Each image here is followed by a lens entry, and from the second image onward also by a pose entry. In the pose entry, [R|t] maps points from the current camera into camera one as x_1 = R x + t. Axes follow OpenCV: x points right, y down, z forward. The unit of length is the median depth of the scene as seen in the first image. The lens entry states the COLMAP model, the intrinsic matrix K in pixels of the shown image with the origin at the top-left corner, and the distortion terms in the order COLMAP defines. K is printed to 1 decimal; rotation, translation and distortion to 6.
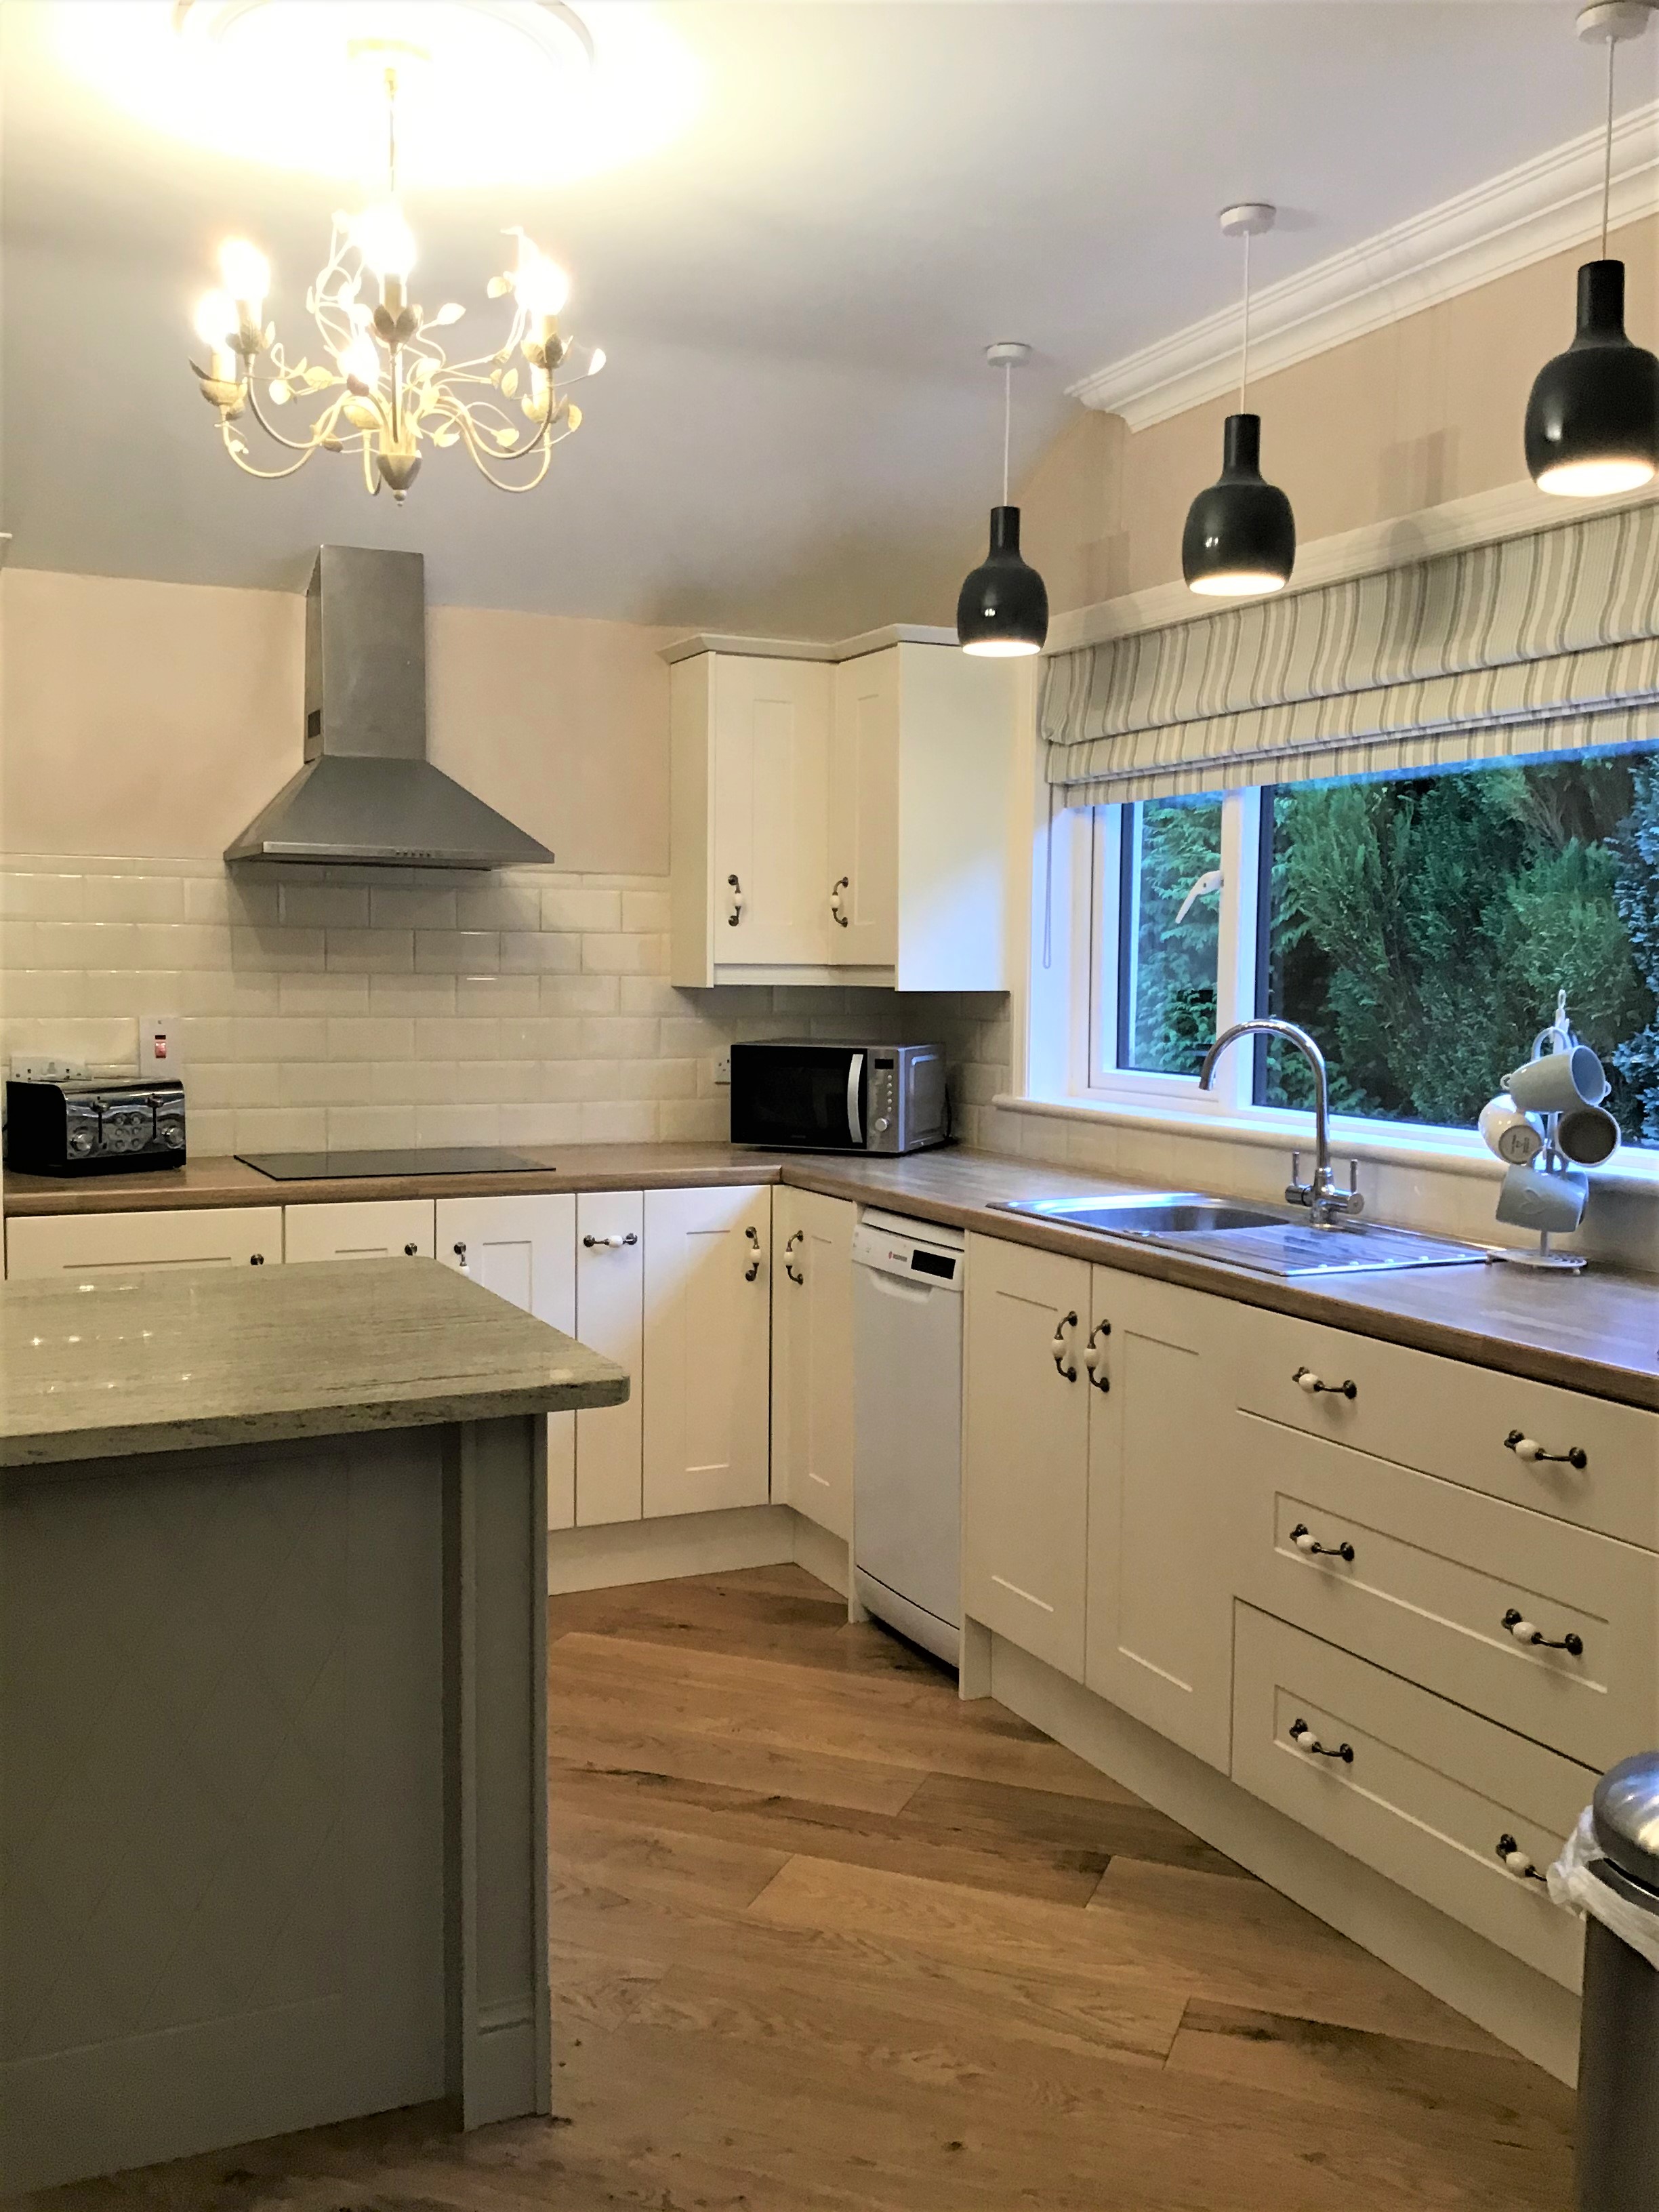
lens RADIAL K [[2010.3, 0, 818.7], [0, 2010.3, 1119.6], [0, 0, 1]] dist [0.026108, 0.000000]
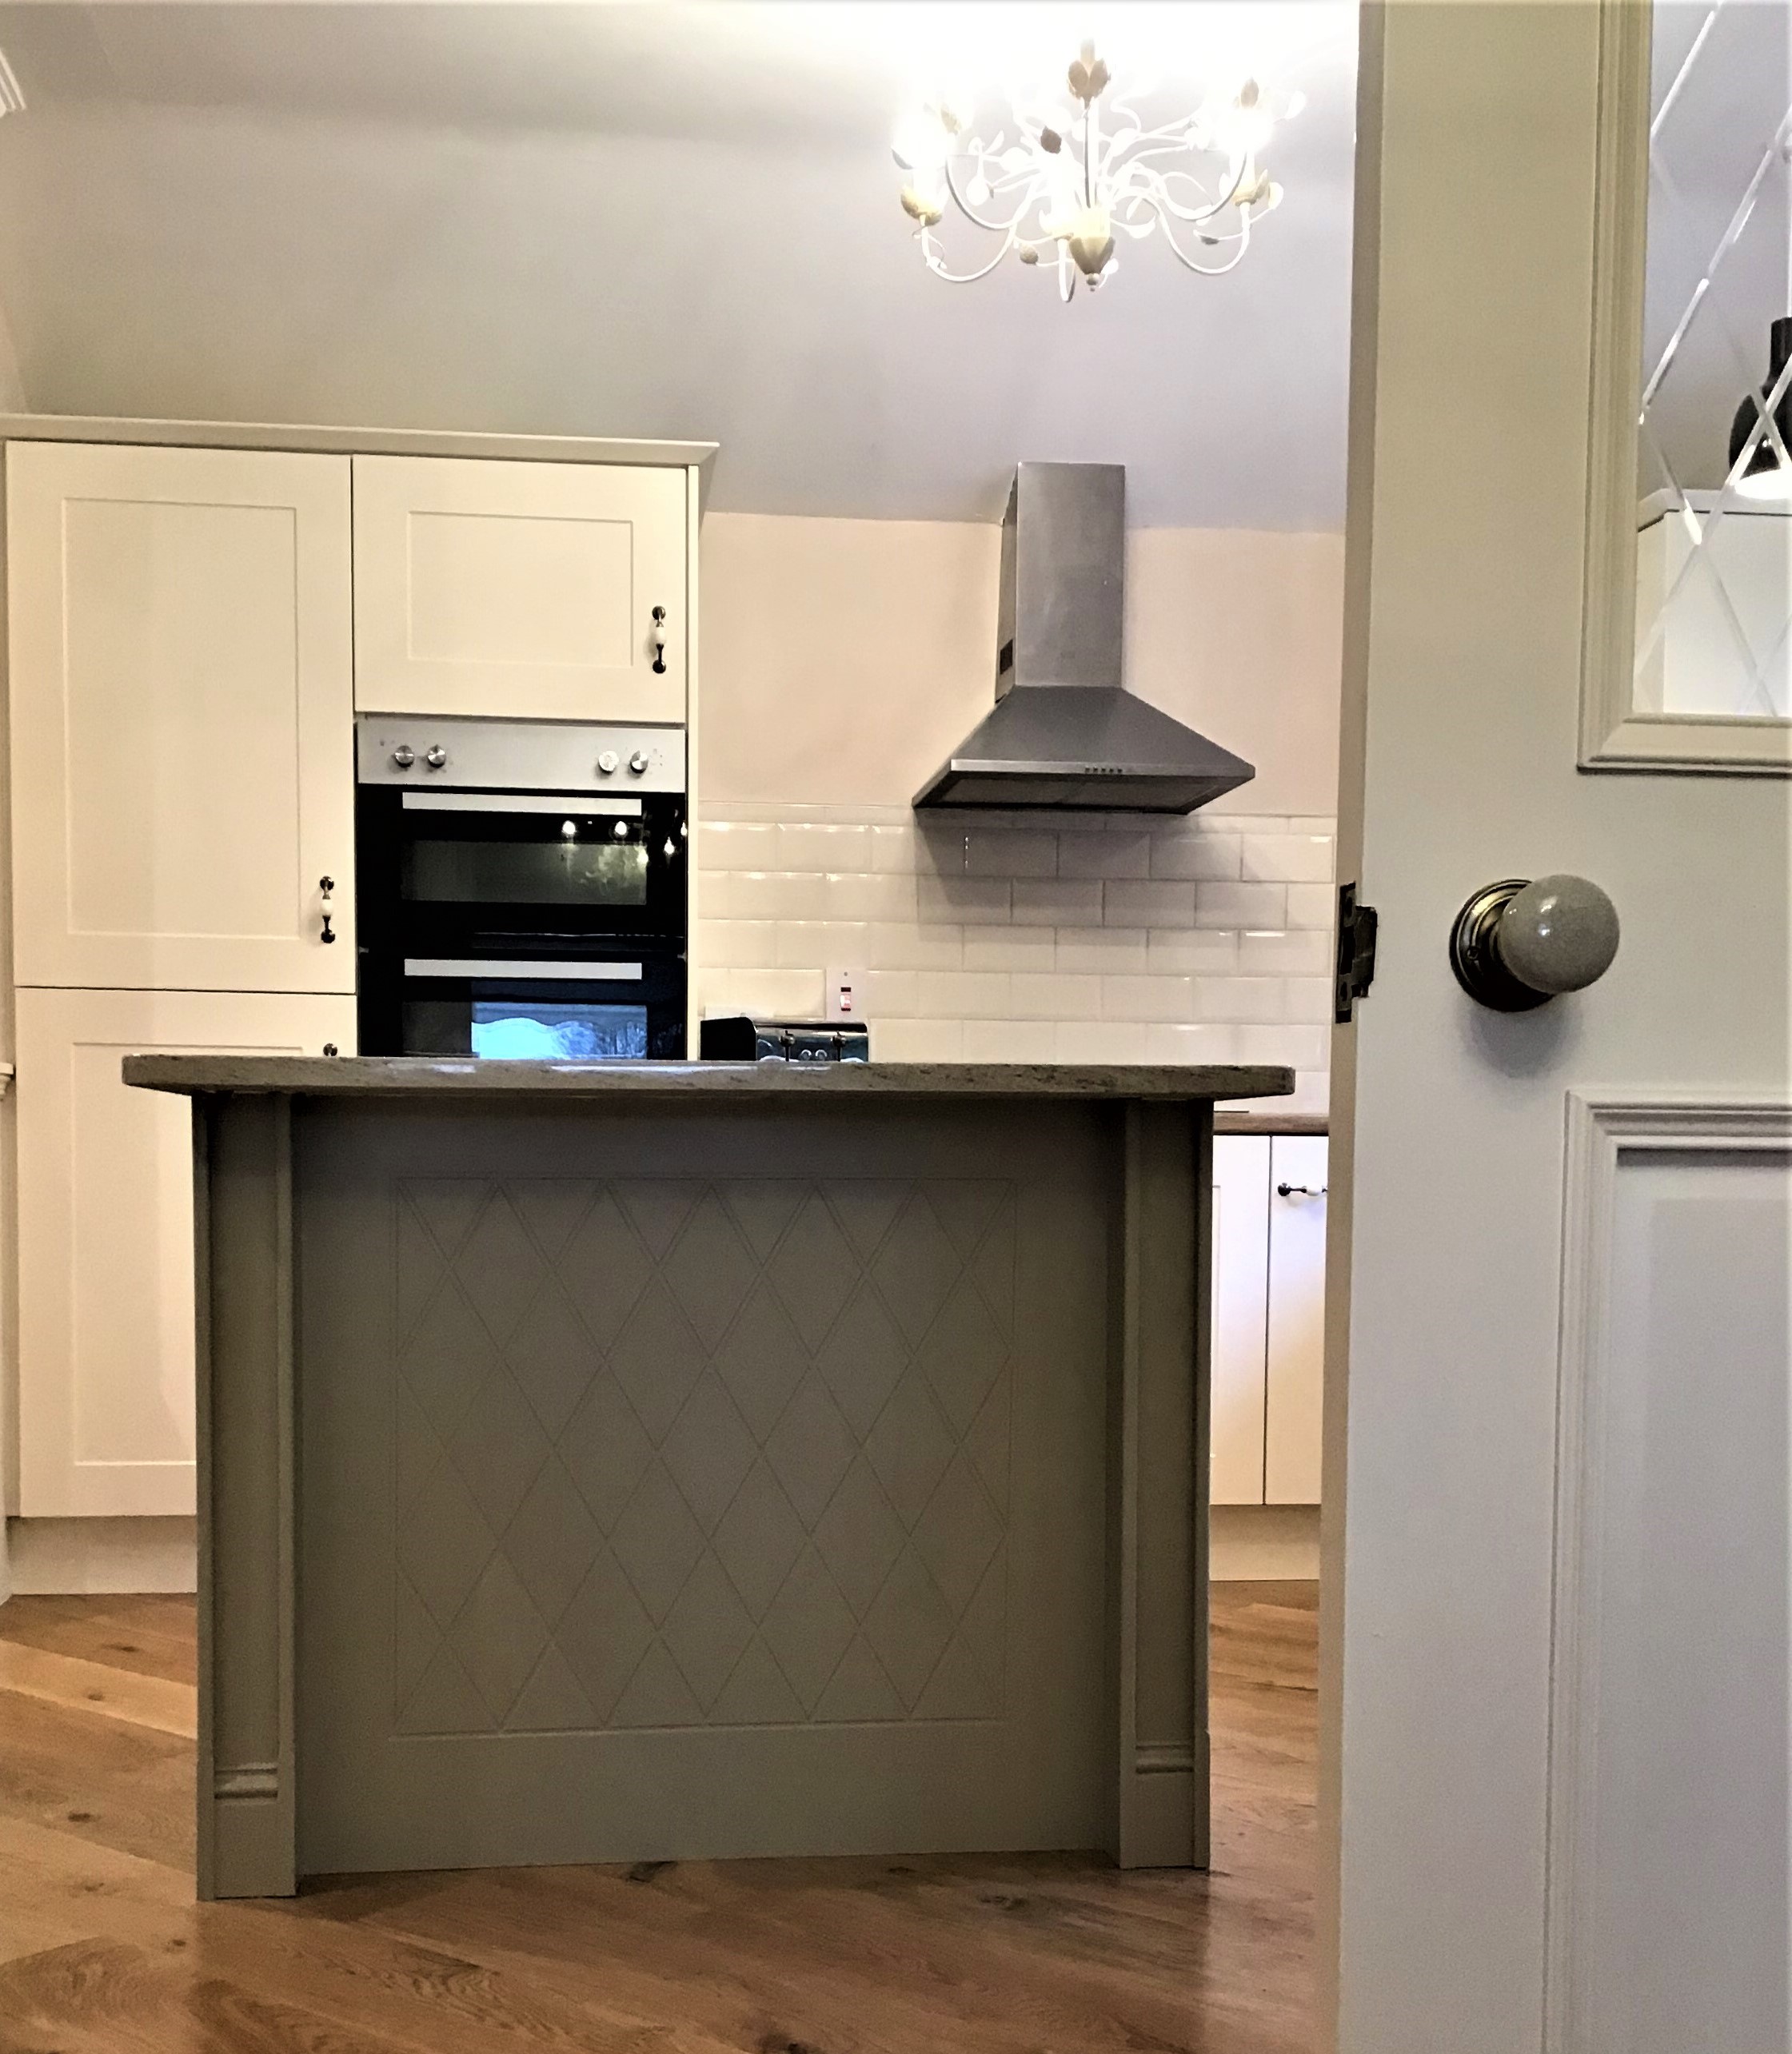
lens RADIAL K [[2379.6, 0, 830.2], [0, 2379.6, 1328.2], [0, 0, 1]] dist [0.061106, 0.000000]
pose [[0.949445, 0.014836, -0.313583, 0.031719], [-0.020317, 0.999692, -0.014219, 0.148017], [0.313276, 0.019872, 0.949454, -0.098081]]
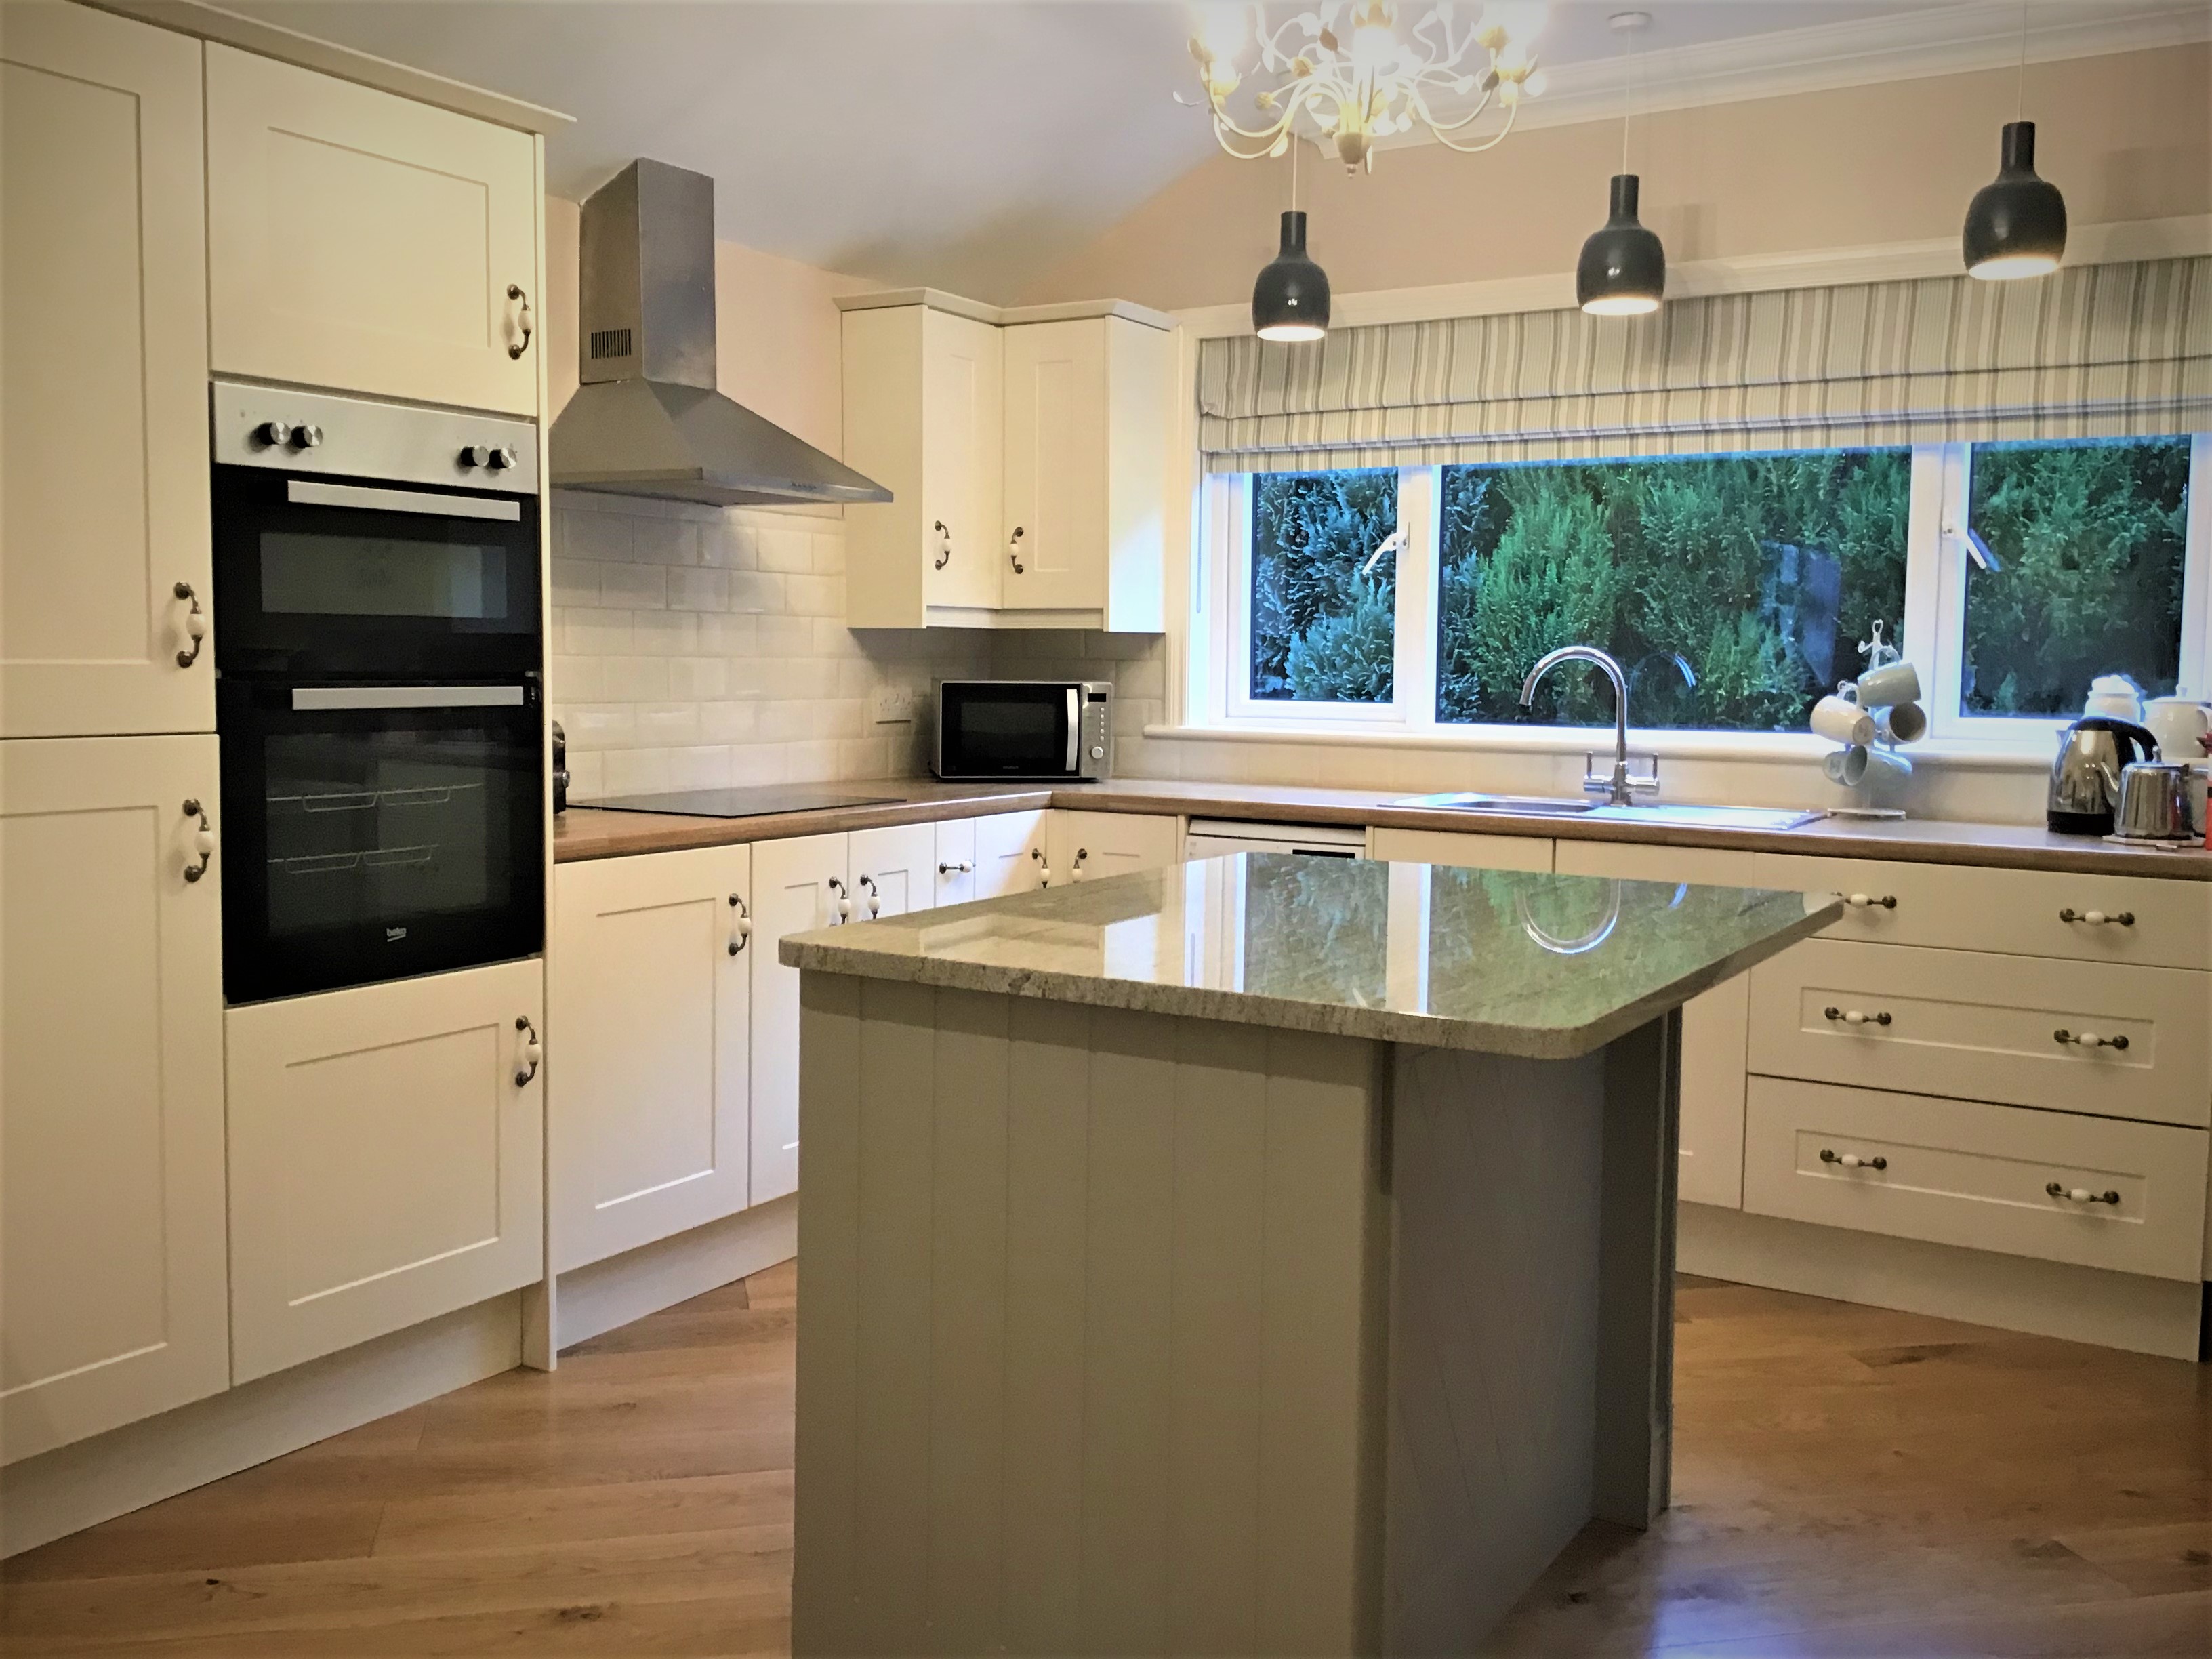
lens RADIAL K [[2010.3, 0, 1113.8], [0, 2010.3, 819.5], [0, 0, 1]] dist [0.026108, 0.000000]
pose [[0.830014, -0.046731, 0.555782, -0.638362], [0.040394, 0.998904, 0.023664, 0.014499], [-0.556278, 0.002809, 0.830991, 0.090125]]
